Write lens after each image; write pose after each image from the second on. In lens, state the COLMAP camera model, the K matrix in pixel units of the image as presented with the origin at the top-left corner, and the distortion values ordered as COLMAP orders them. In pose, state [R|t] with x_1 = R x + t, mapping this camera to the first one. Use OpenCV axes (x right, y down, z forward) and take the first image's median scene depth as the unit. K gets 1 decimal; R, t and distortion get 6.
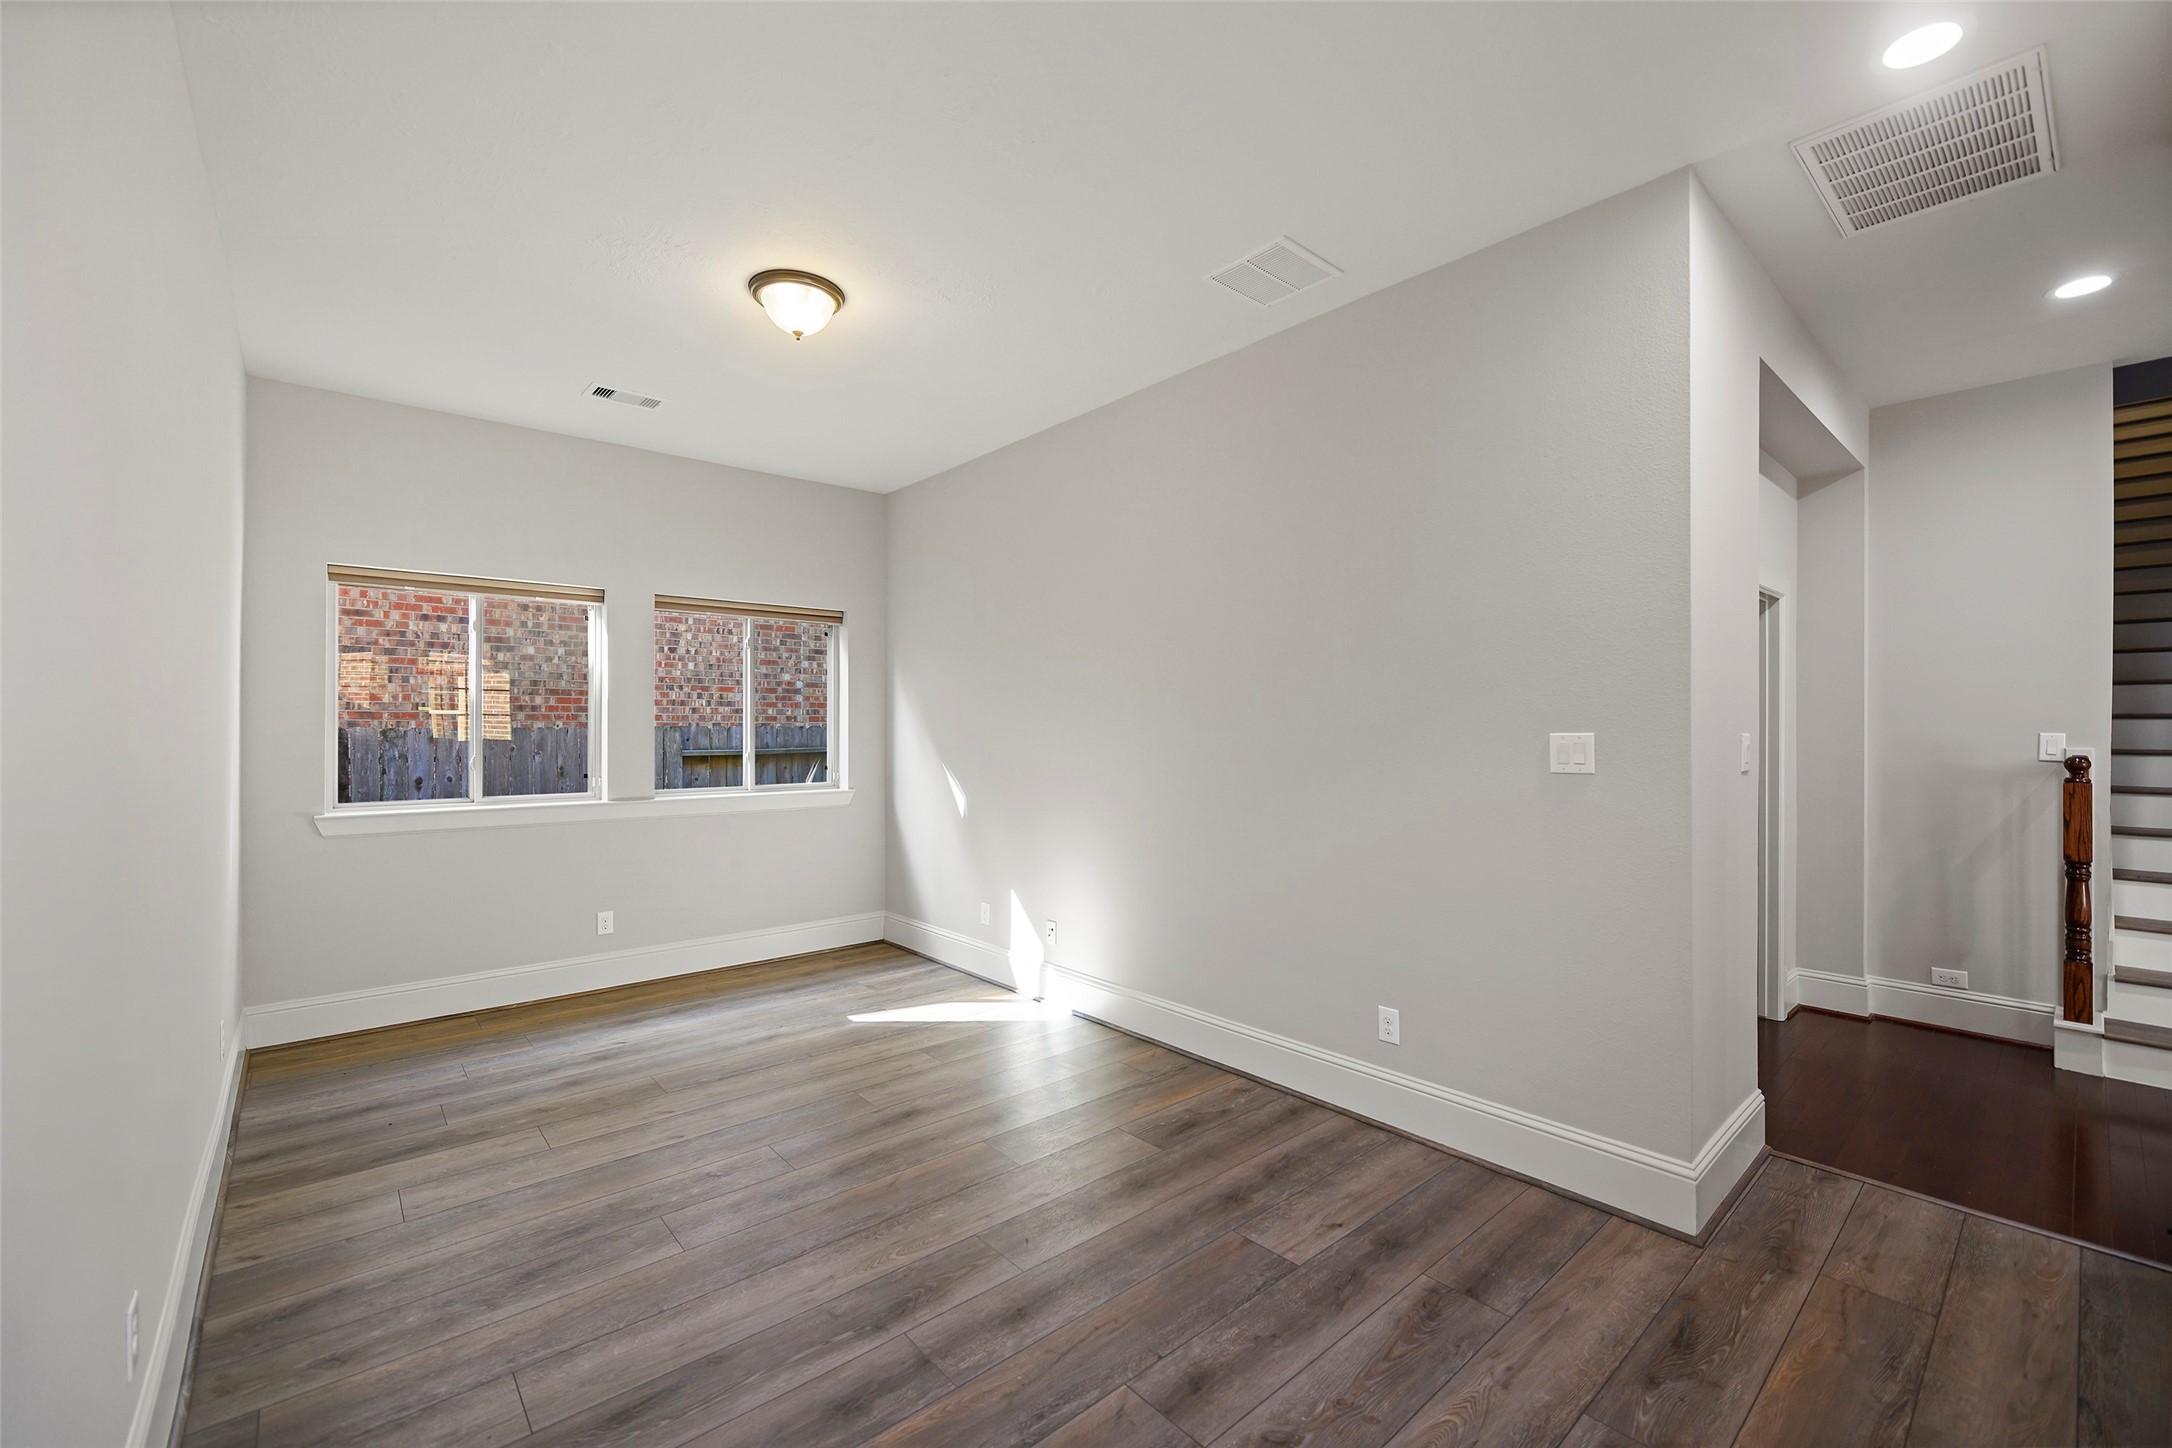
lens RADIAL K [[887.8, 0, 1073.2], [0, 887.8, 726.8], [0, 0, 1]] dist [-0.007705, 0.000189]
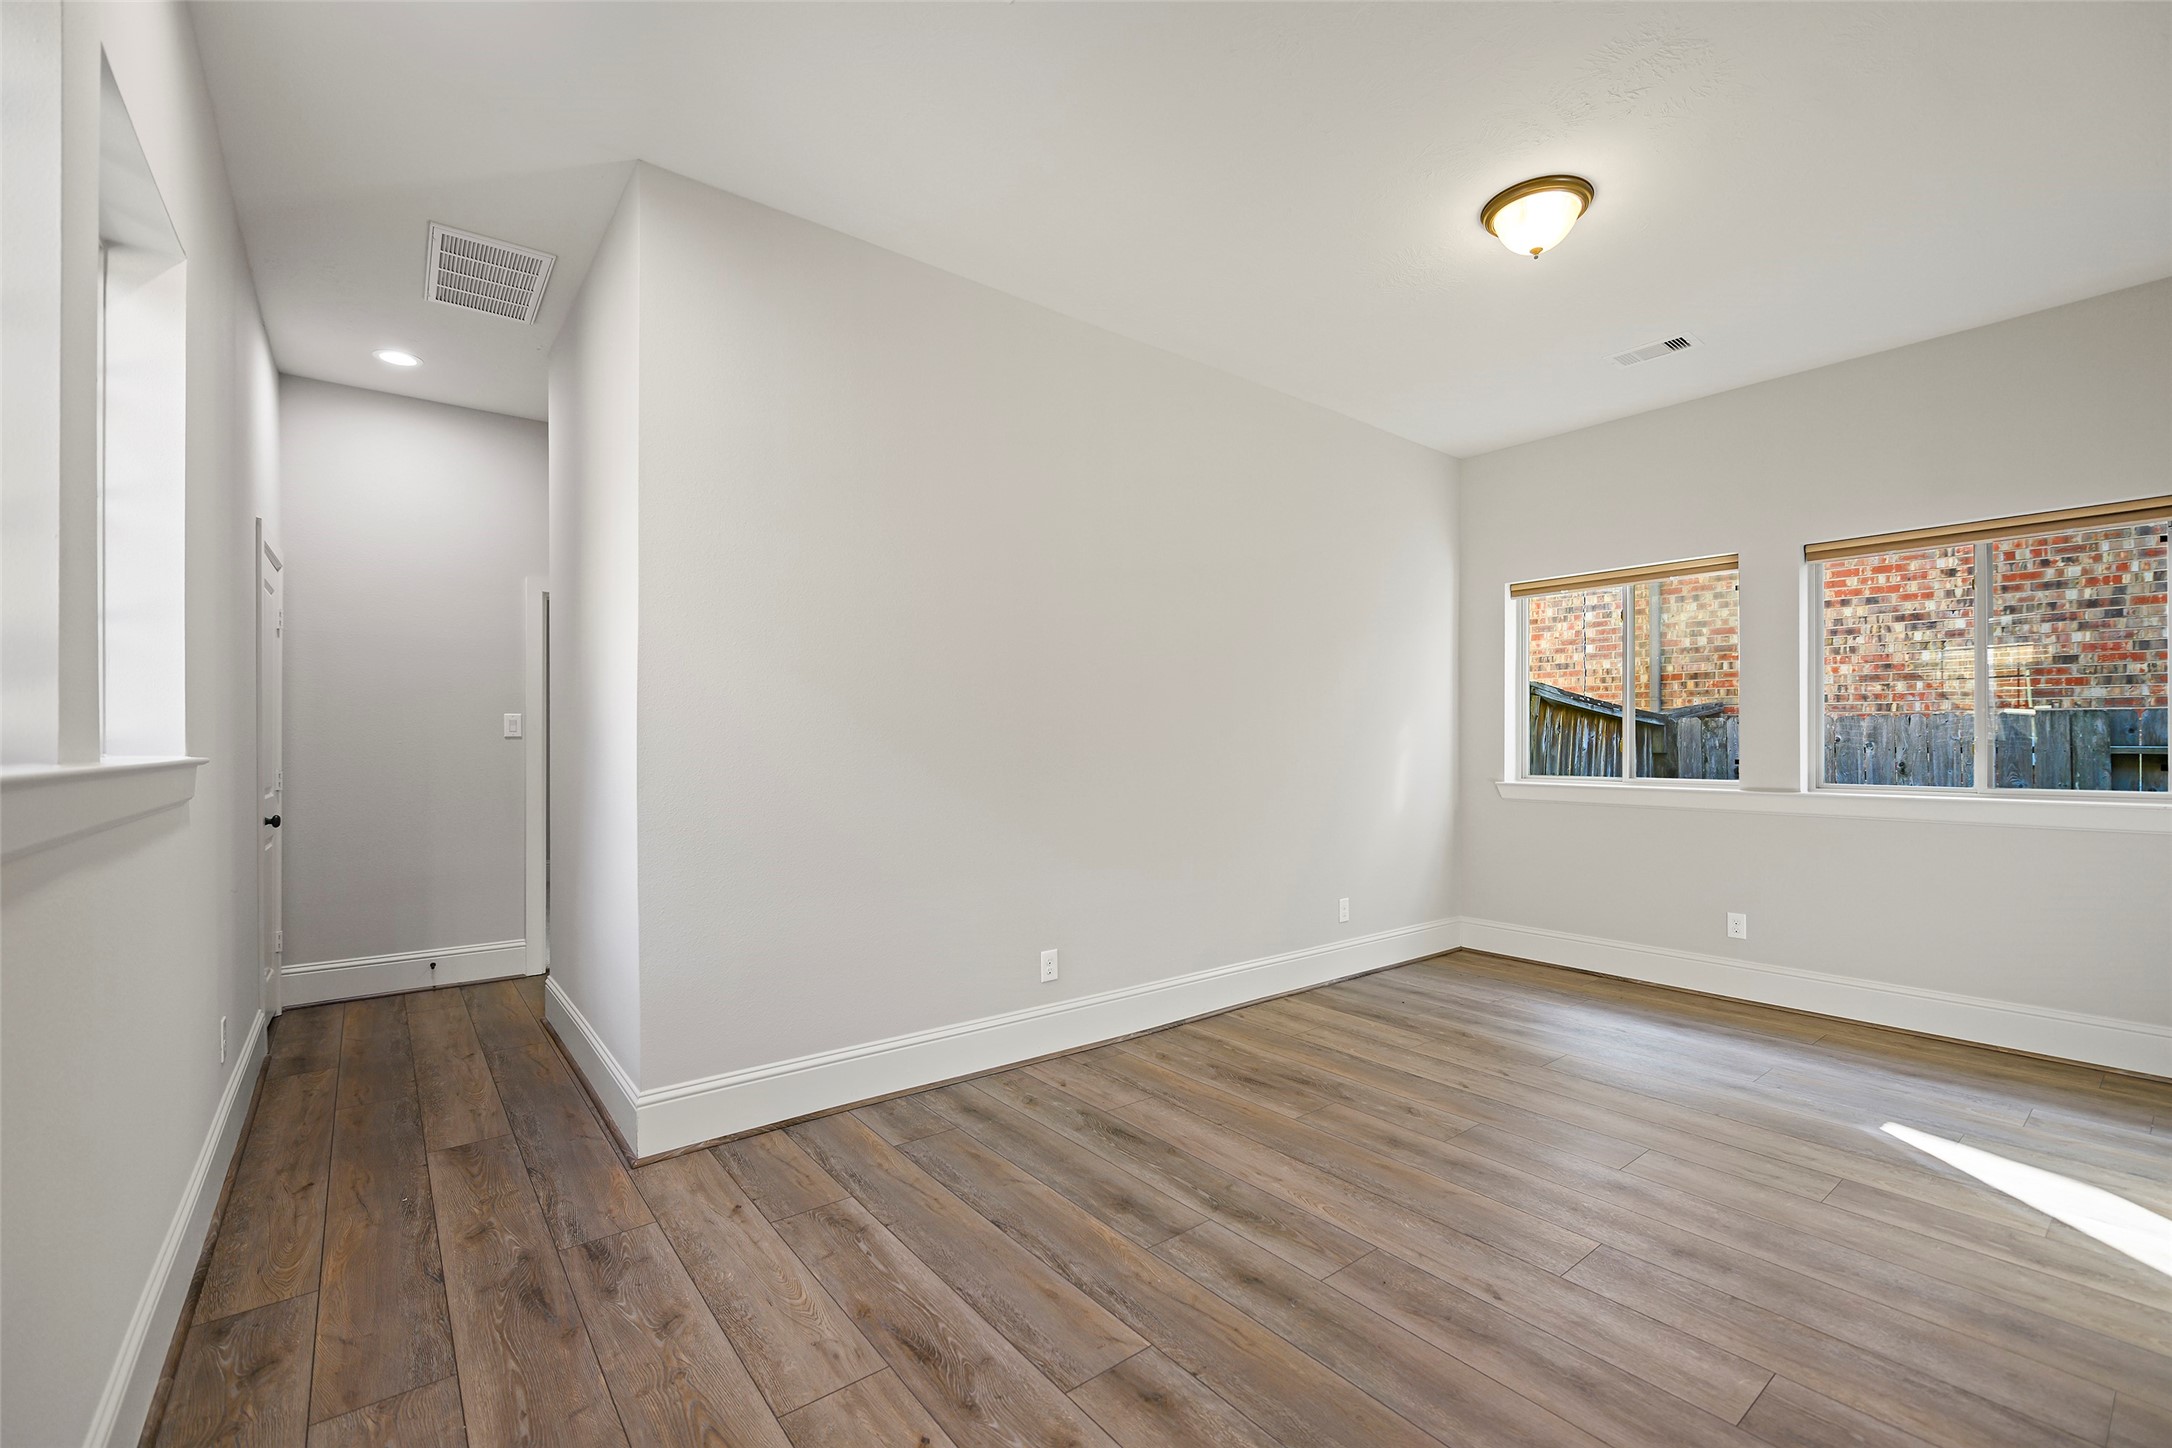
lens RADIAL K [[887.8, 0, 1073.5], [0, 887.8, 733.0], [0, 0, 1]] dist [-0.007705, 0.000189]
pose [[-0.041788, -0.005730, -0.999110, 0.421084], [0.000259, 0.999983, -0.005746, 0.033638], [0.999126, -0.000499, -0.041786, 0.390932]]
